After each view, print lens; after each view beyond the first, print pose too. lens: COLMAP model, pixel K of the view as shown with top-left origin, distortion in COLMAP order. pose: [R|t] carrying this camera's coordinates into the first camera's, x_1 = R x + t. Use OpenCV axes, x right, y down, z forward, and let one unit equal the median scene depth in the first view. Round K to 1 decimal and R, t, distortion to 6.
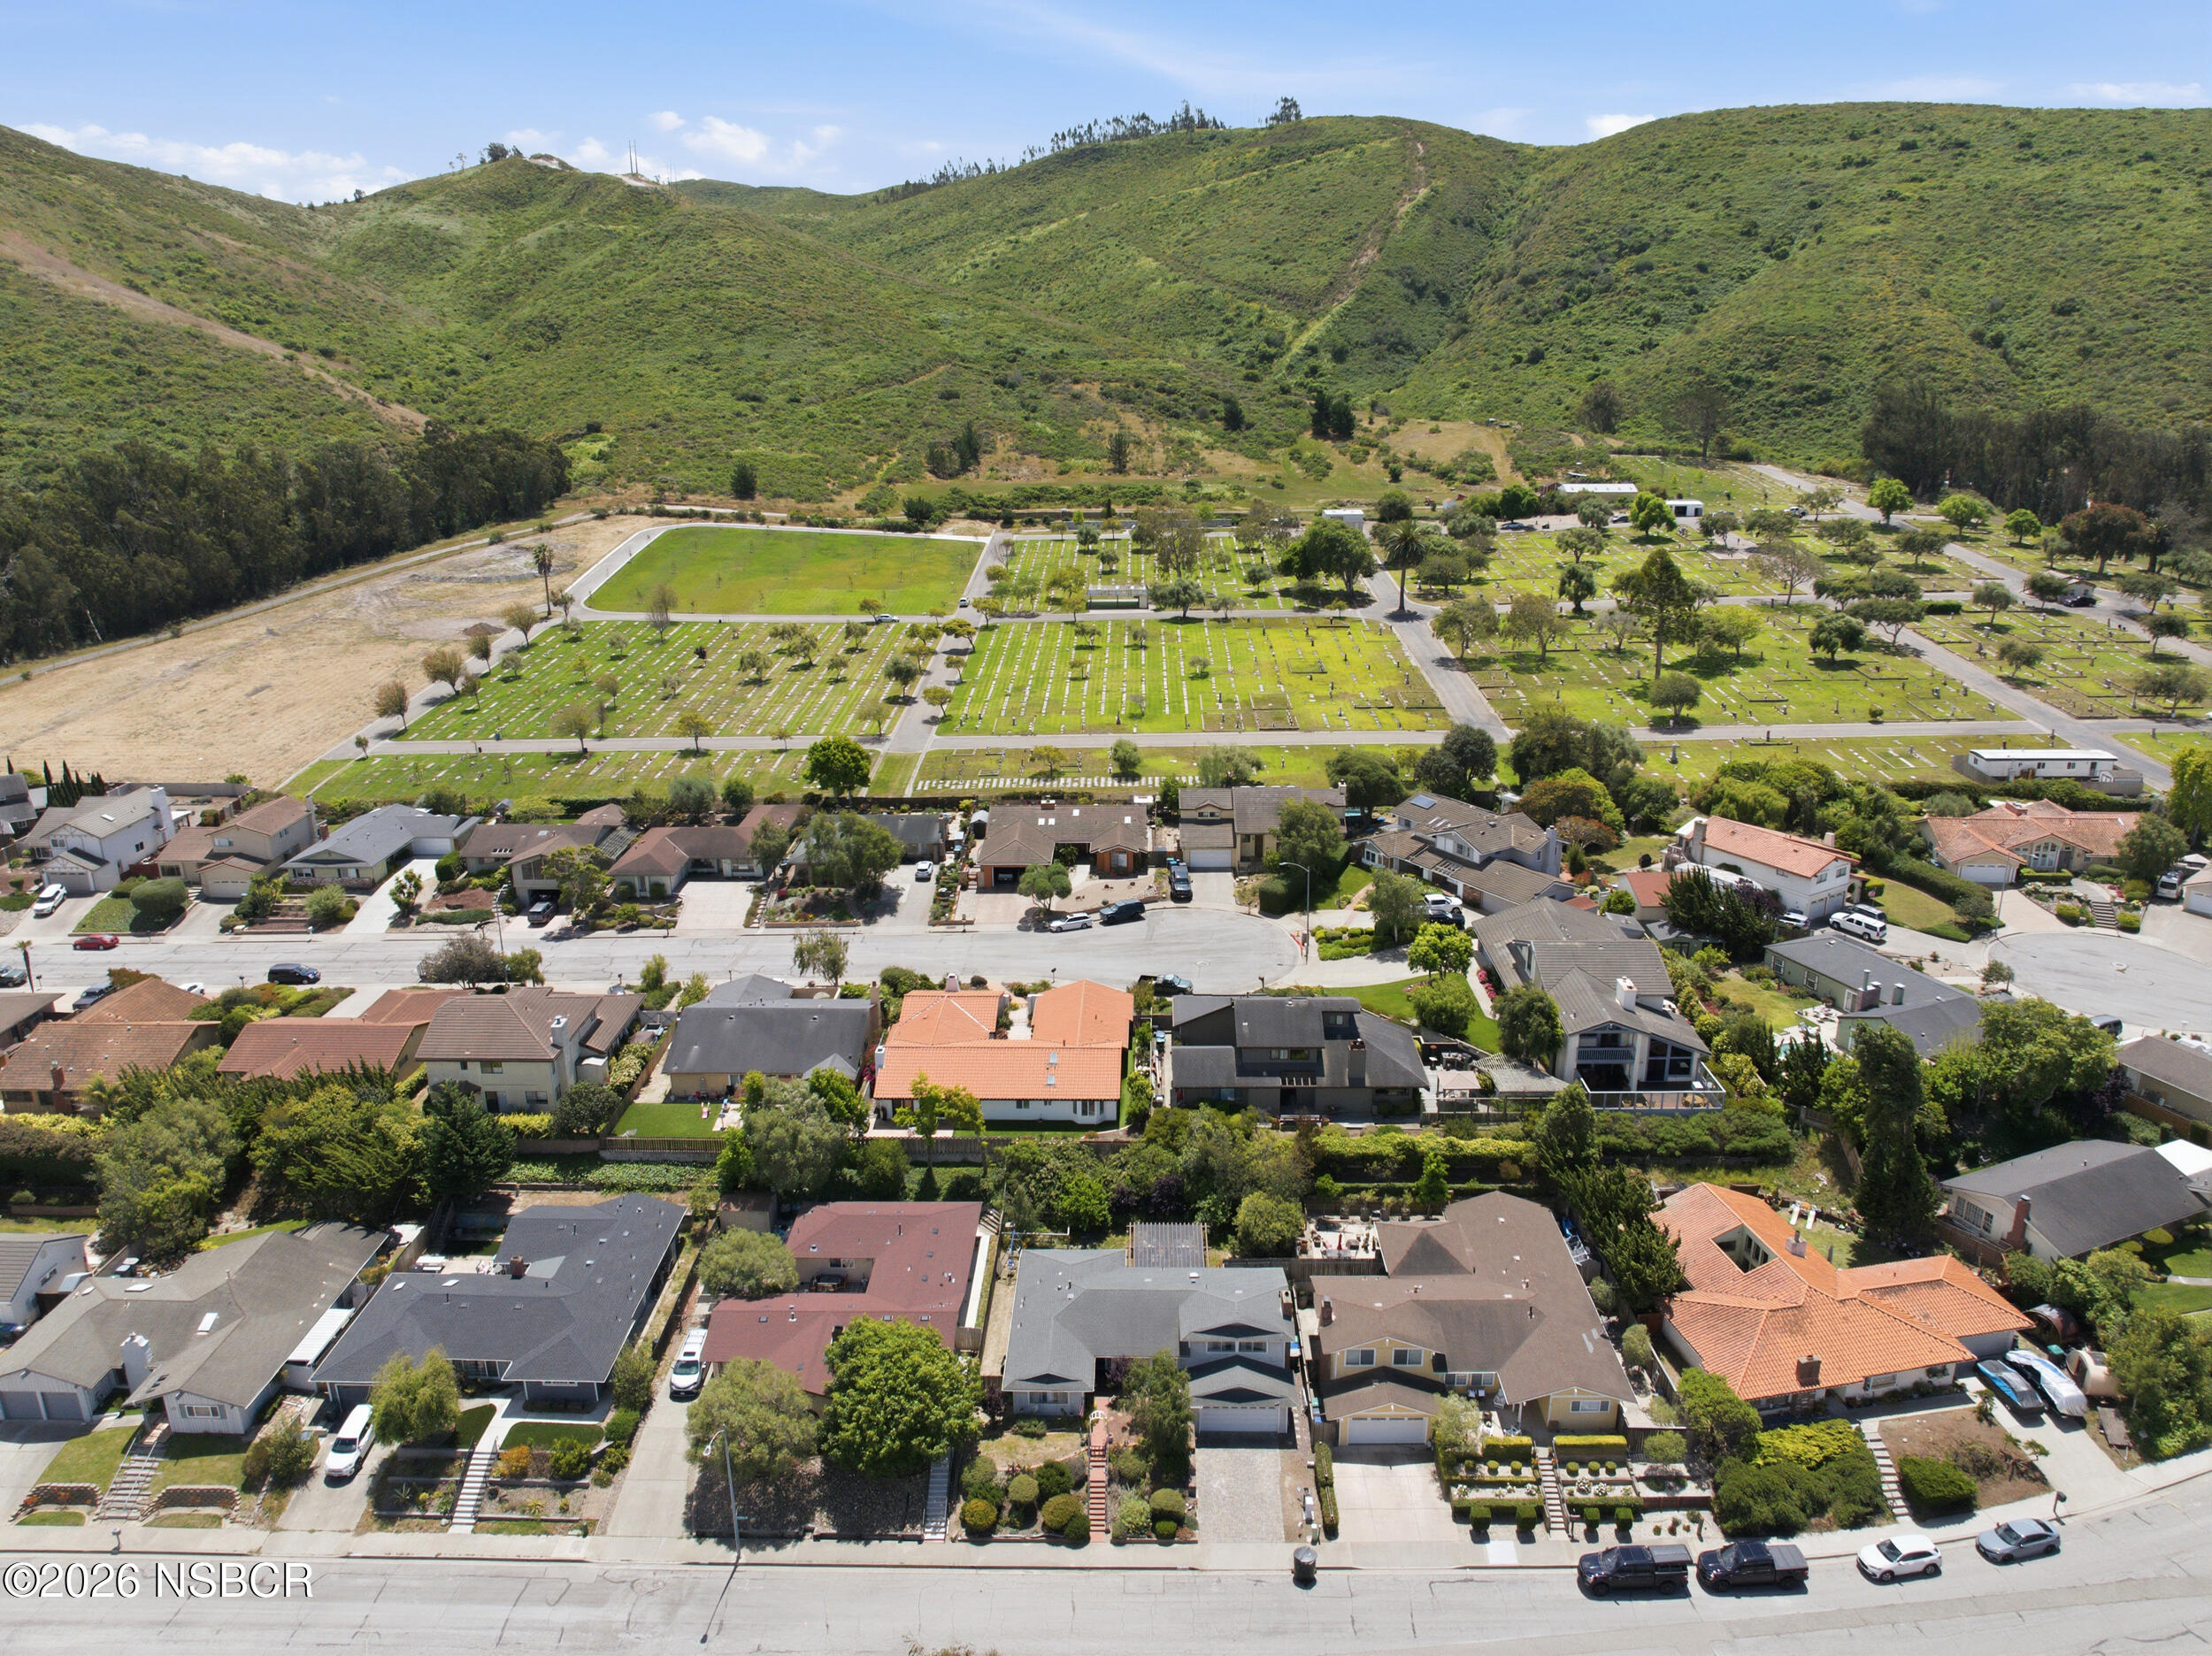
lens RADIAL K [[1552.5, 0, 1121.2], [0, 1552.5, 821.1], [0, 0, 1]] dist [-0.051099, 0.021636]
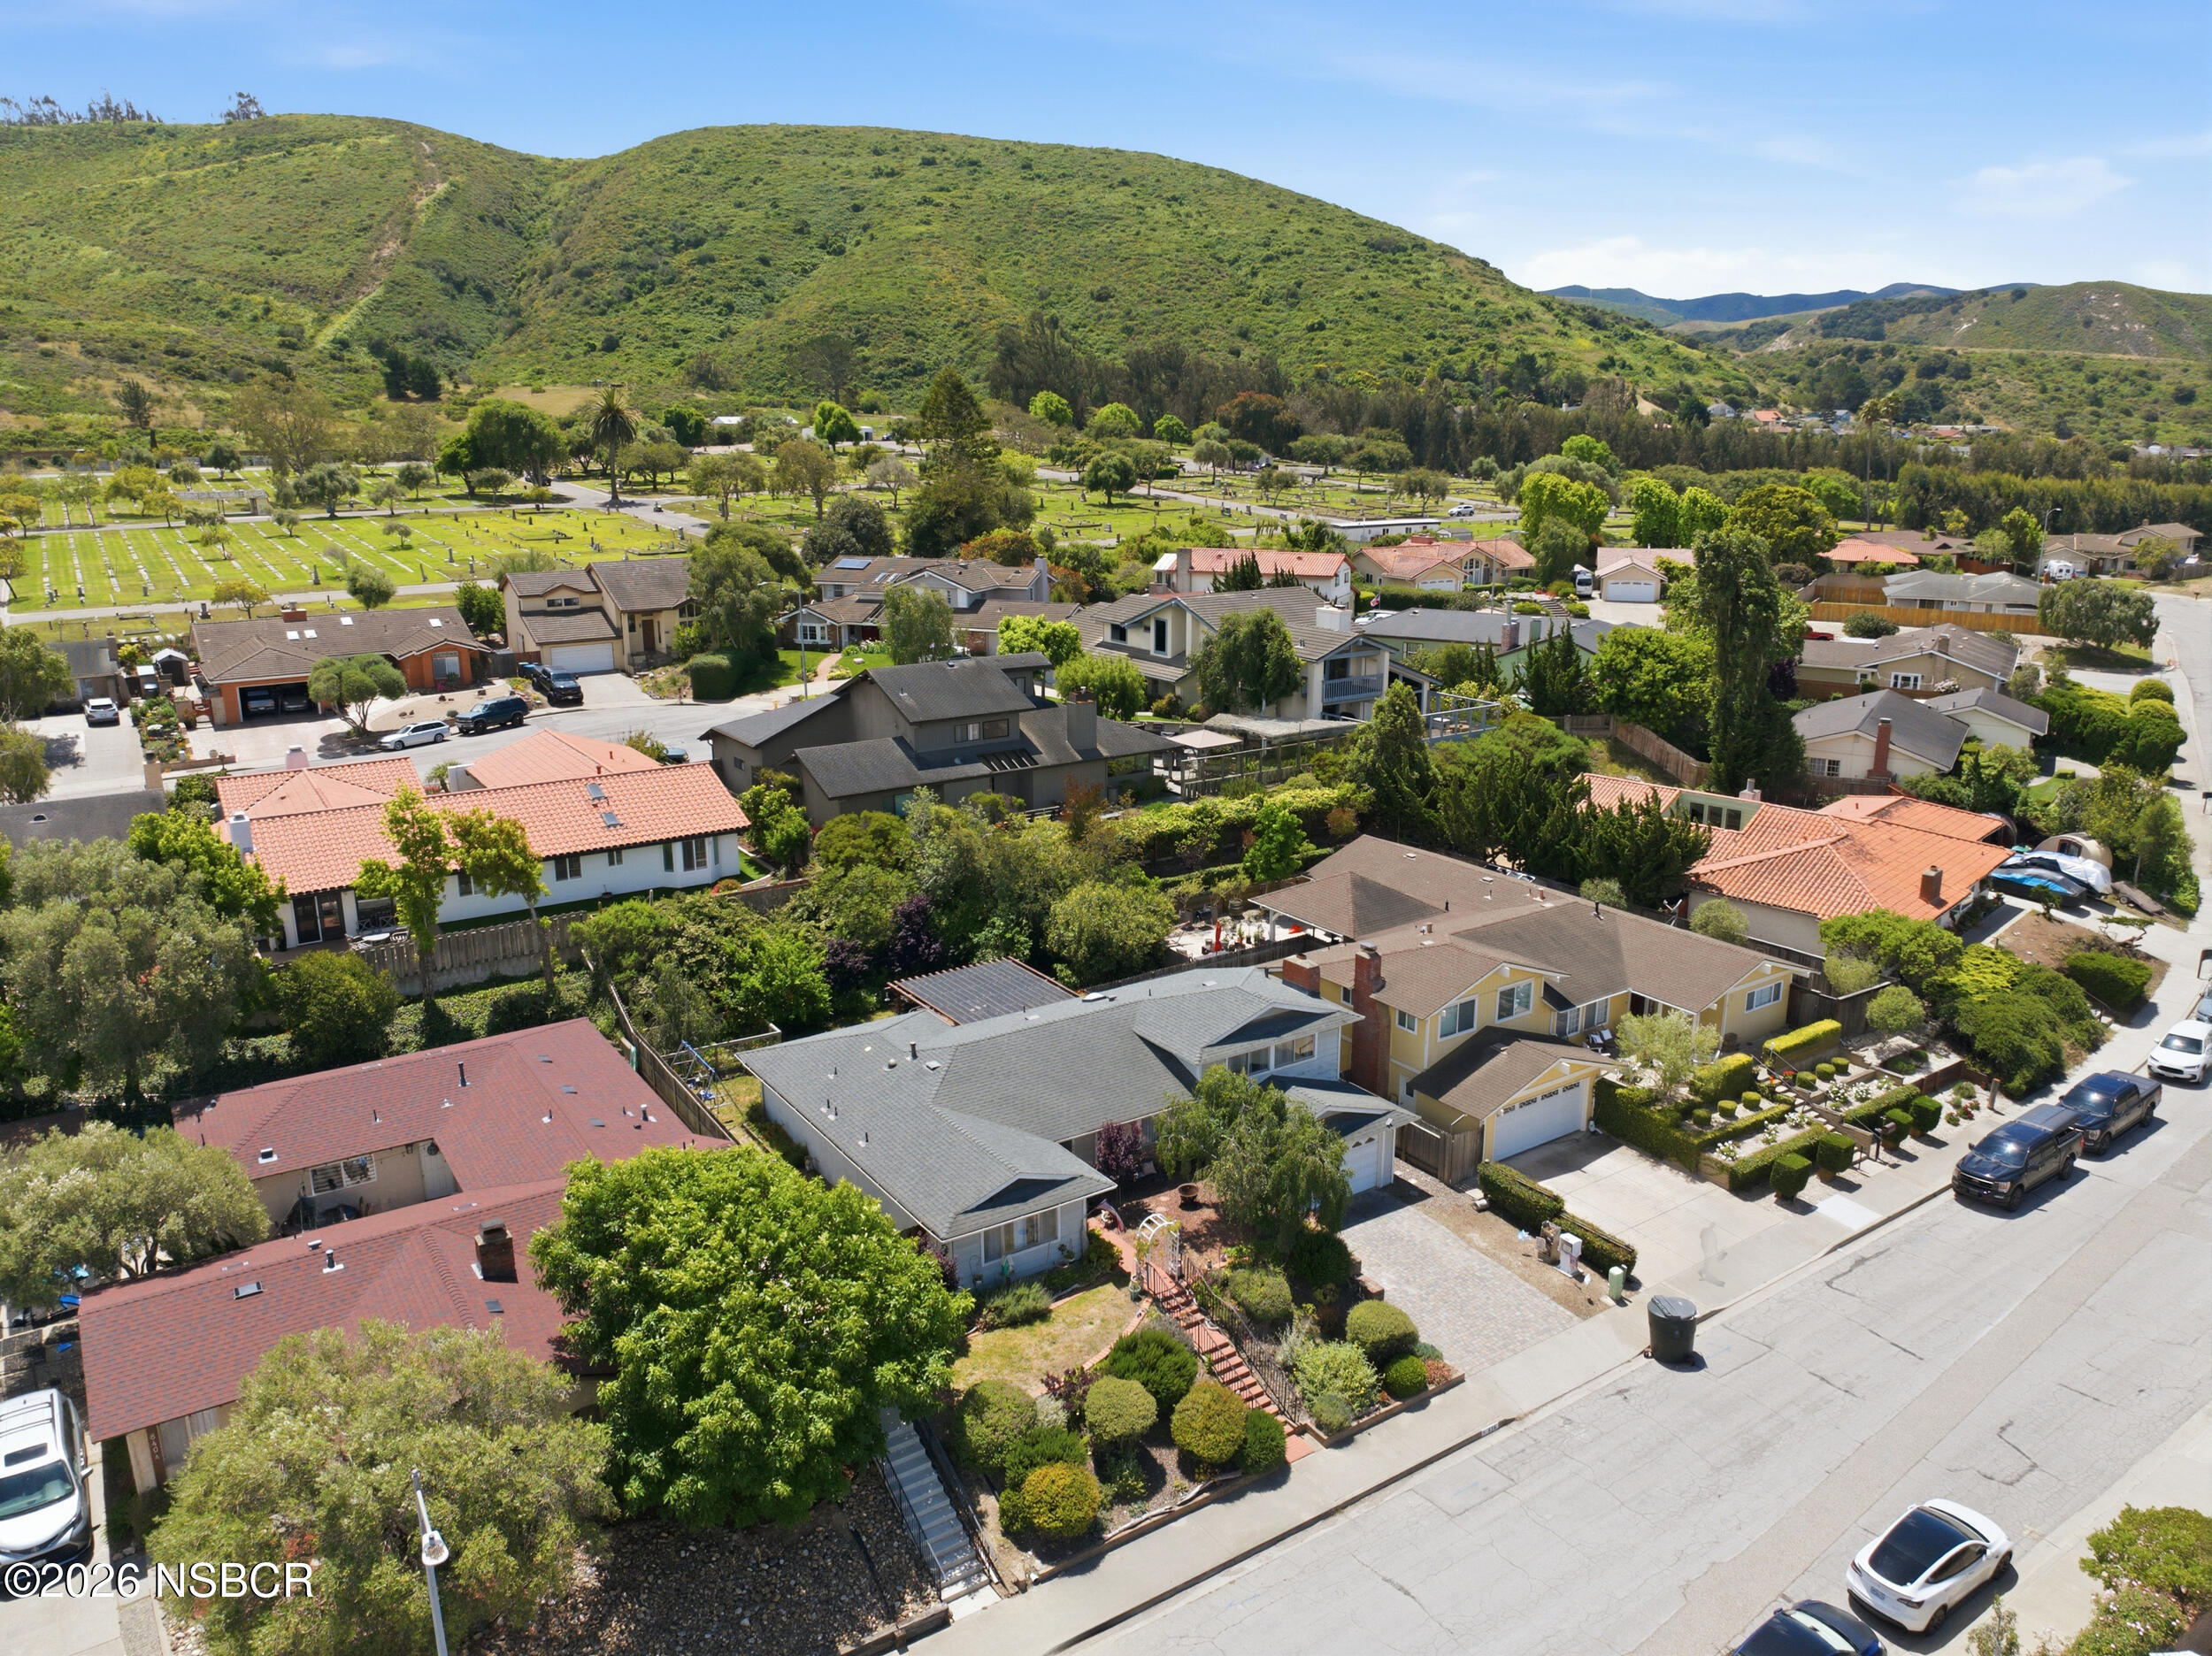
lens RADIAL K [[1552.5, 0, 1117.7], [0, 1552.5, 822.2], [0, 0, 1]] dist [-0.051099, 0.021636]
pose [[0.817535, -0.138648, 0.558940, -0.065740], [0.170841, 0.985283, -0.005477, 0.065726], [-0.549955, 0.099967, 0.829190, 0.149772]]
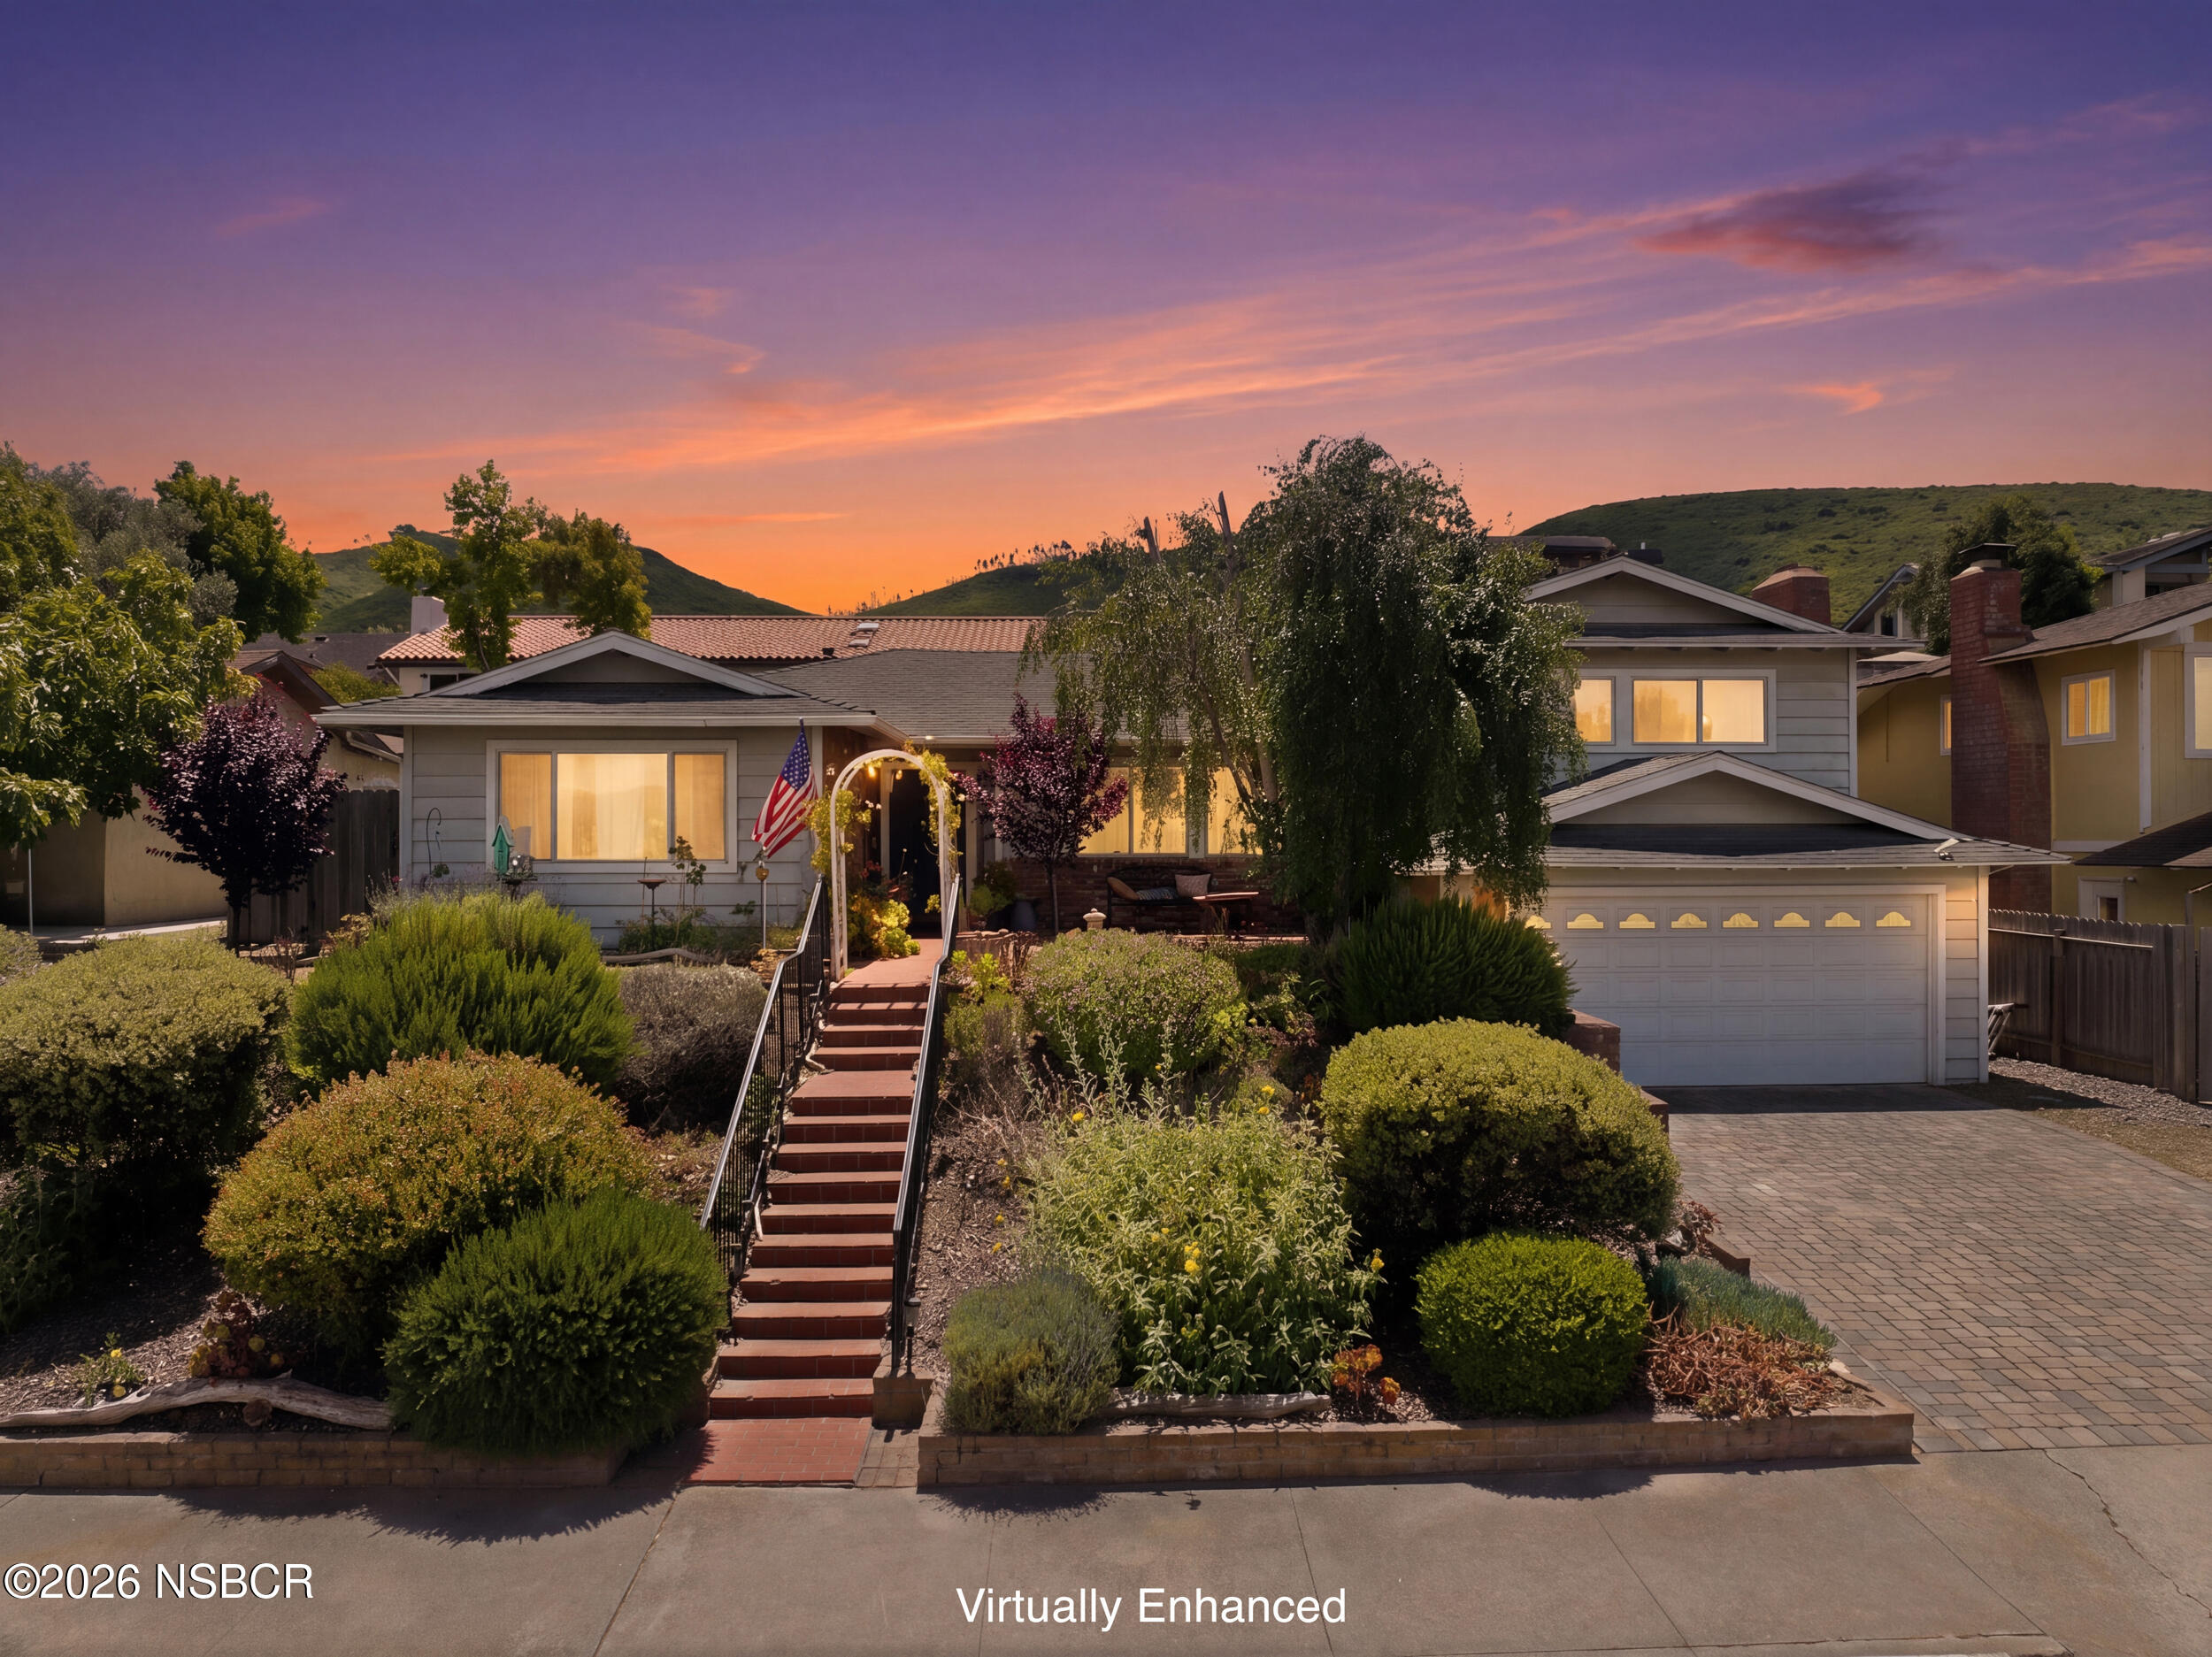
lens RADIAL K [[1552.6, 0, 1117.6], [0, 1552.6, 828.0], [0, 0, 1]] dist [-0.051099, 0.021636]
pose [[0.998755, 0.004591, 0.049669, -0.000169], [0.010890, 0.951665, -0.306944, 0.107458], [-0.048678, 0.307103, 0.950431, 0.210985]]
